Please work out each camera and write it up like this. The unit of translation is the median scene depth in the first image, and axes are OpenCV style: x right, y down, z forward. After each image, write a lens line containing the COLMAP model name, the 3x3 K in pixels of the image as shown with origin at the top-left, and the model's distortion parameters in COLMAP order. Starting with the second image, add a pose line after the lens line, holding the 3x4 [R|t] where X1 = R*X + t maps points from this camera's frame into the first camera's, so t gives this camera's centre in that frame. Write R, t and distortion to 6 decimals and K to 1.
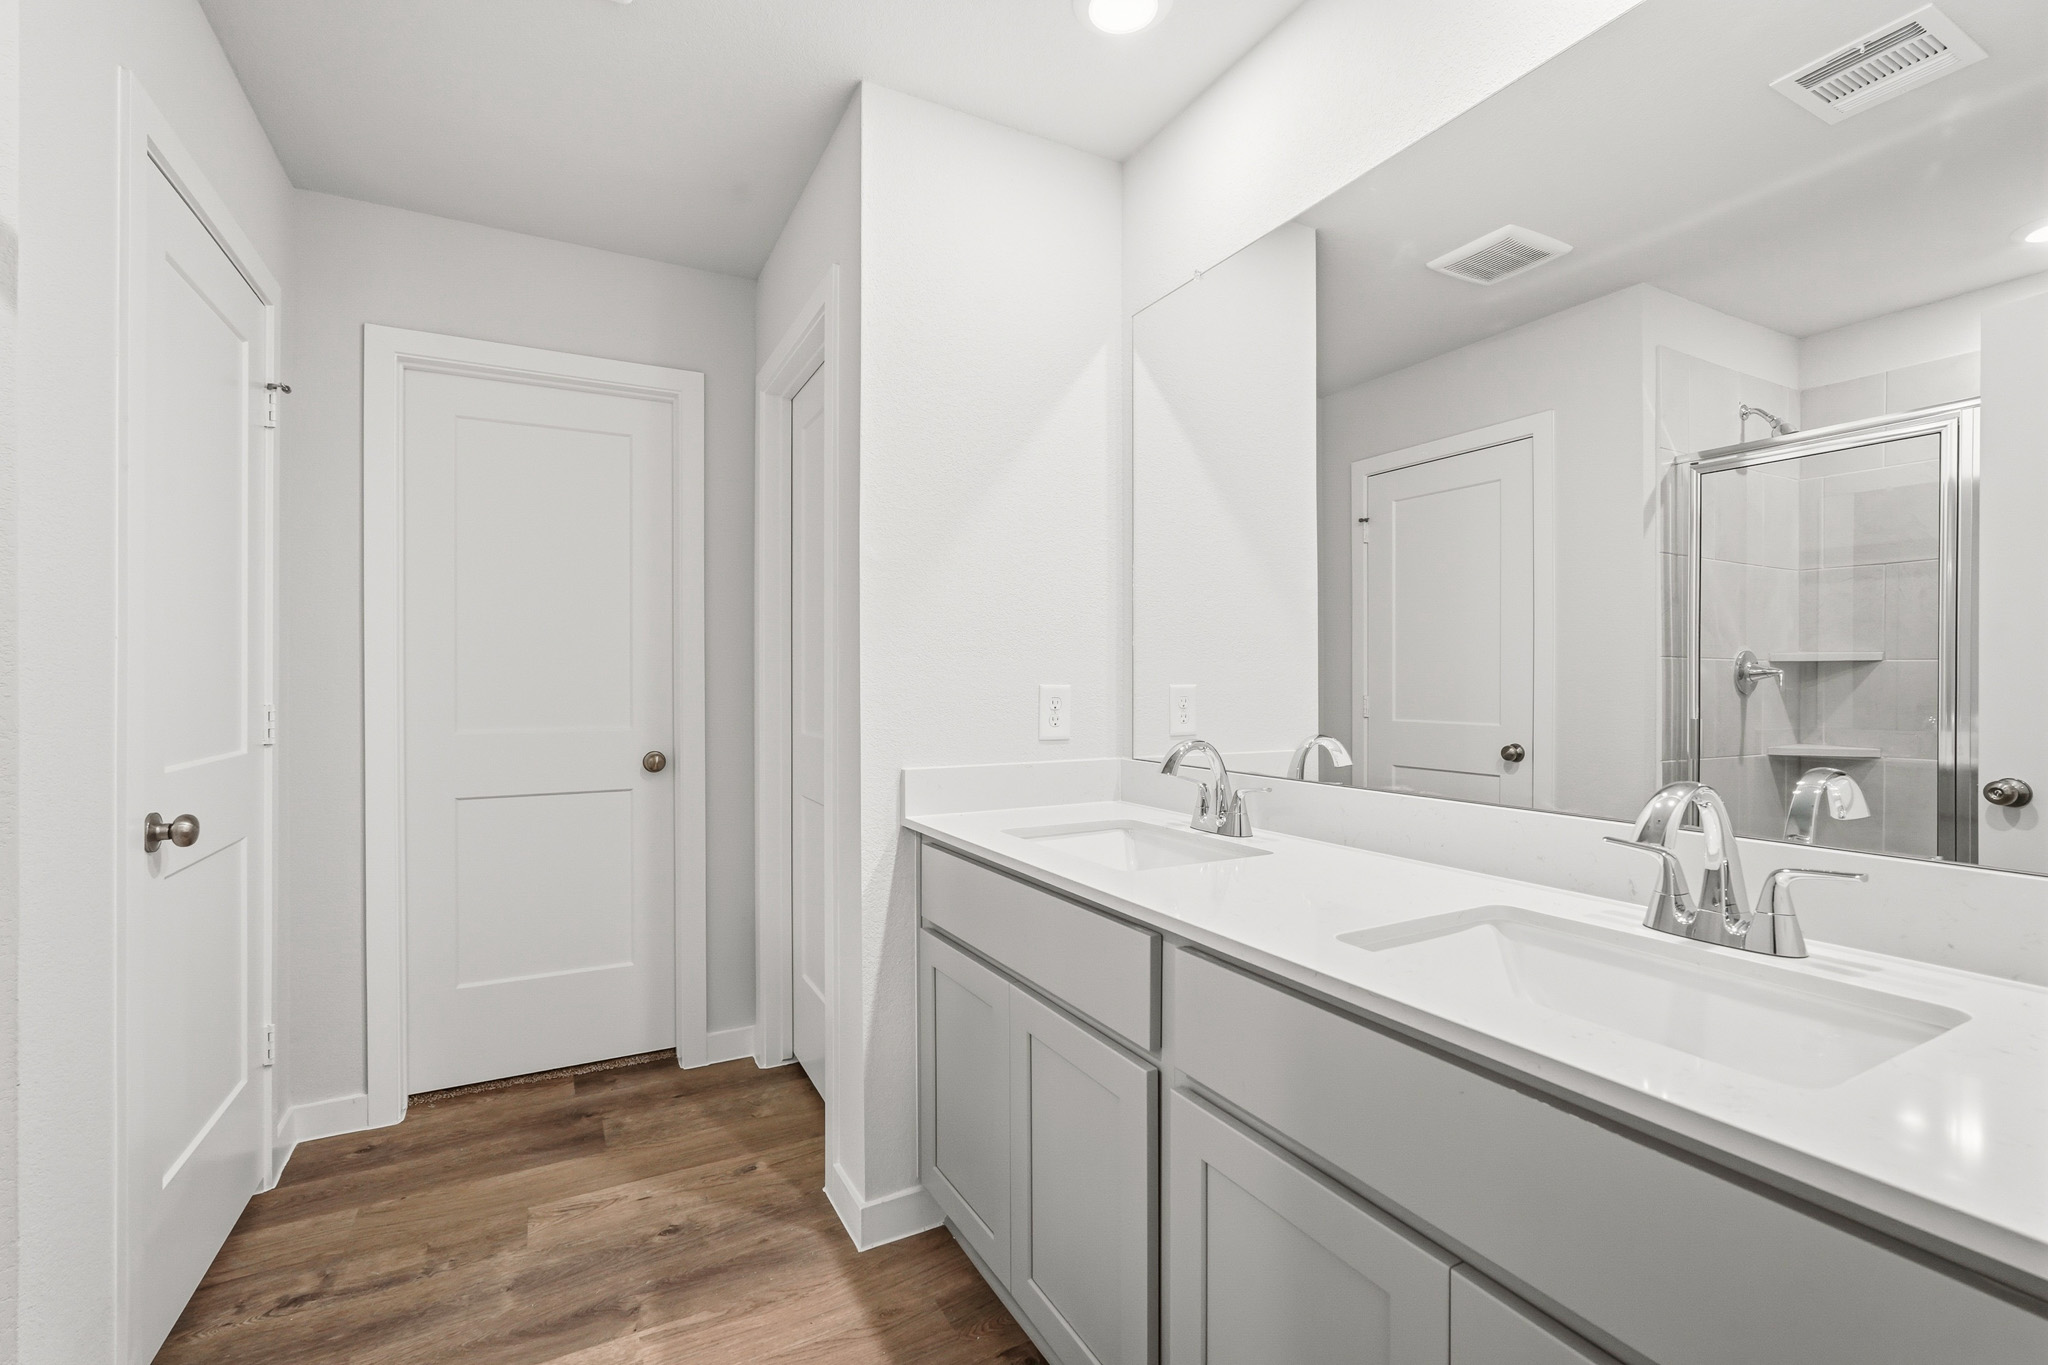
lens RADIAL K [[899.8, 0, 1021.0], [0, 899.8, 689.2], [0, 0, 1]] dist [-0.018759, 0.008925]
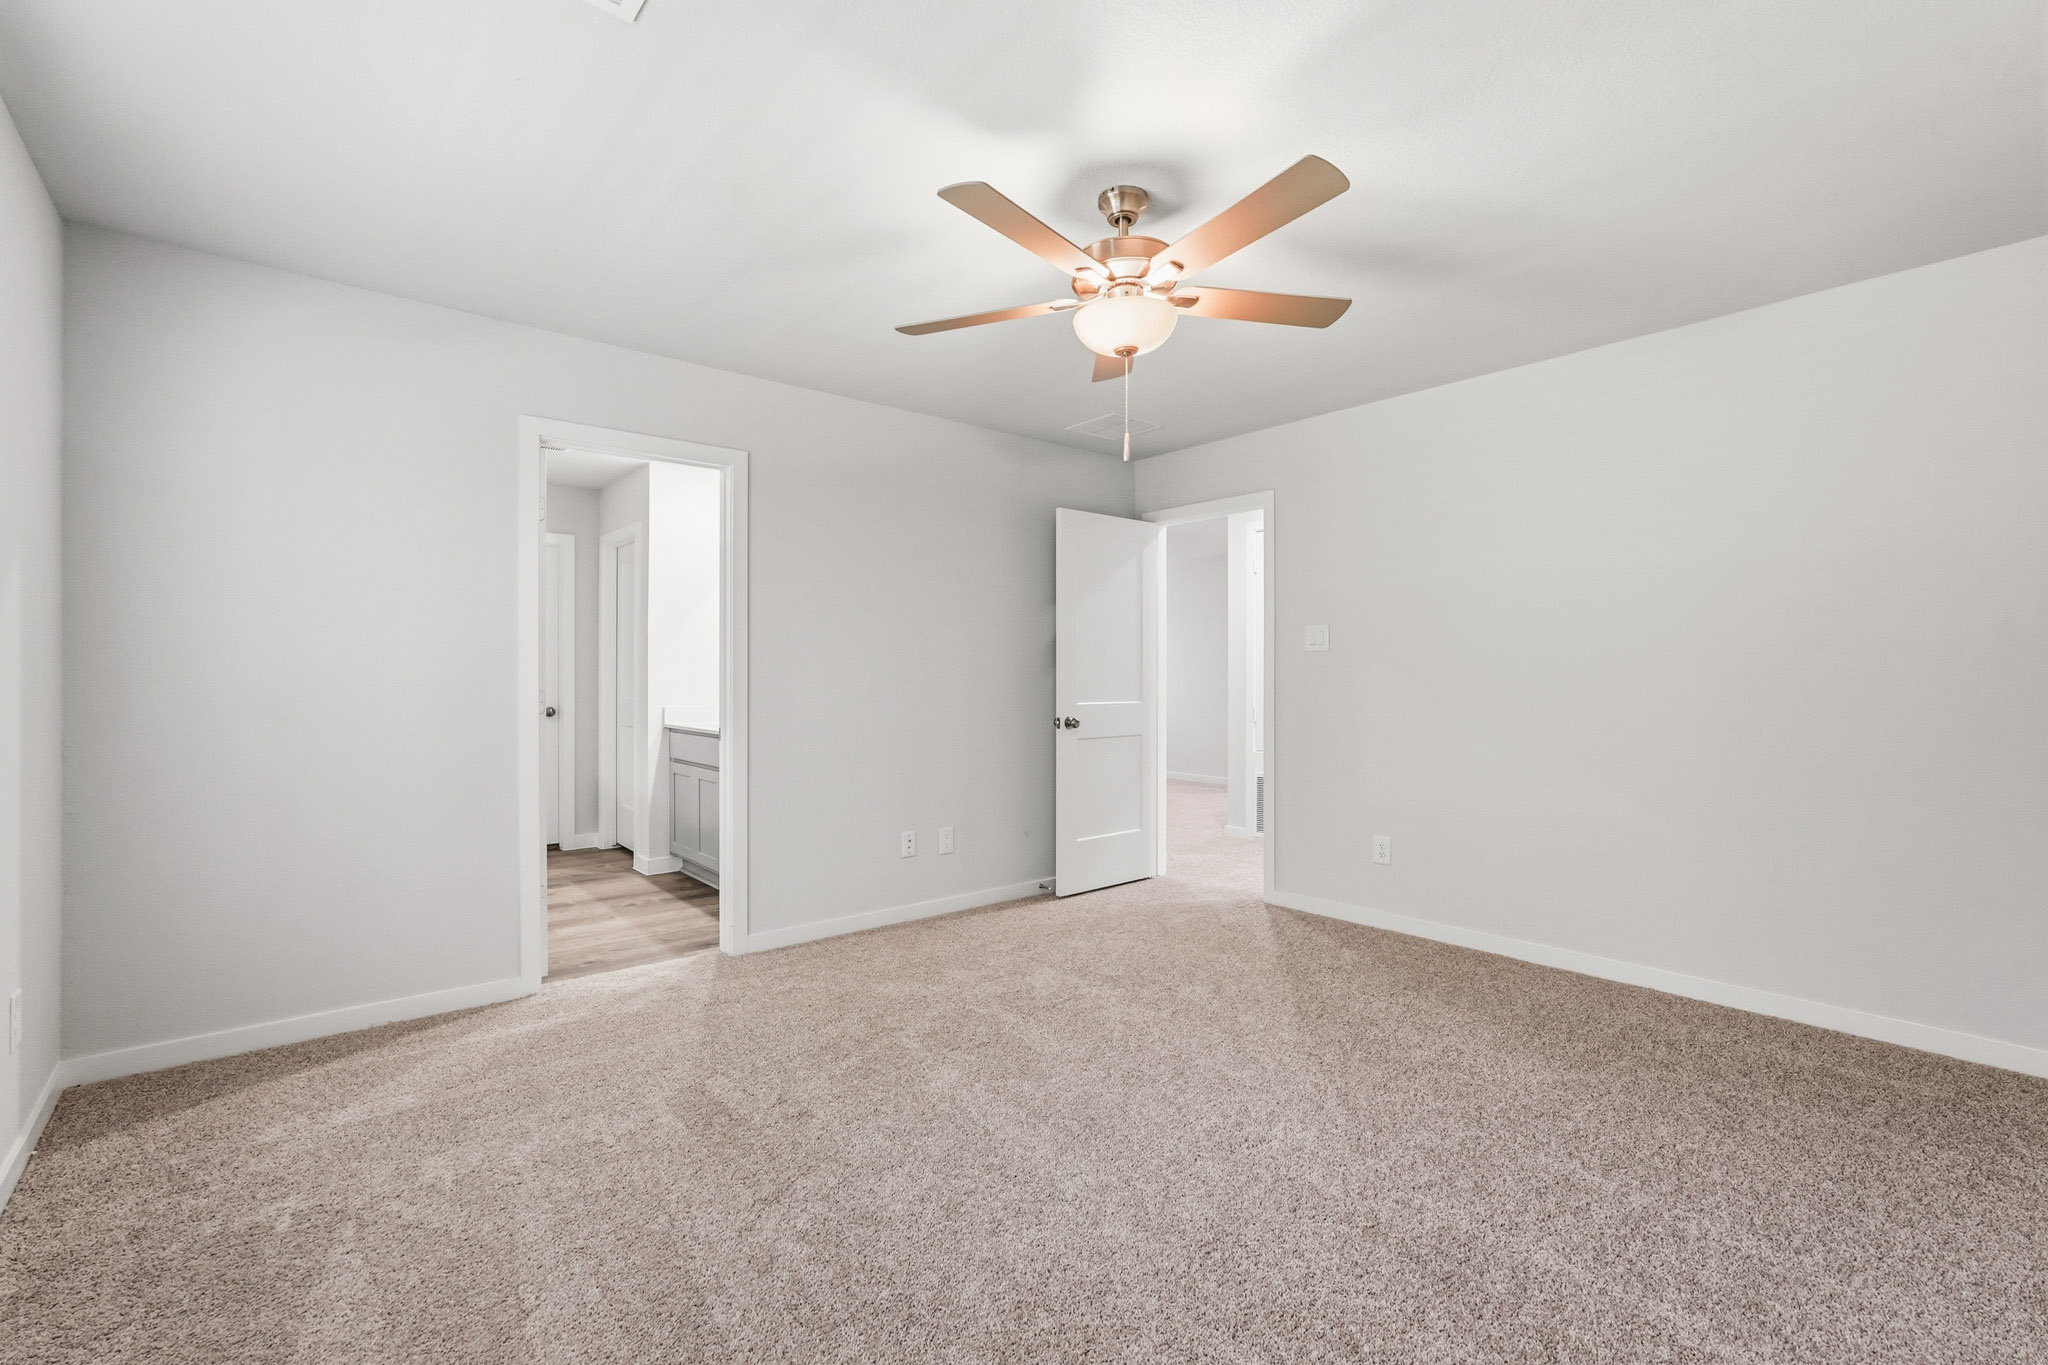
lens RADIAL K [[899.8, 0, 1021.0], [0, 899.8, 689.2], [0, 0, 1]] dist [-0.018759, 0.008925]
pose [[0.977116, -0.006607, 0.212603, 0.332954], [0.008748, 0.999920, -0.009134, 0.069044], [-0.212526, 0.010785, 0.977096, -1.806456]]
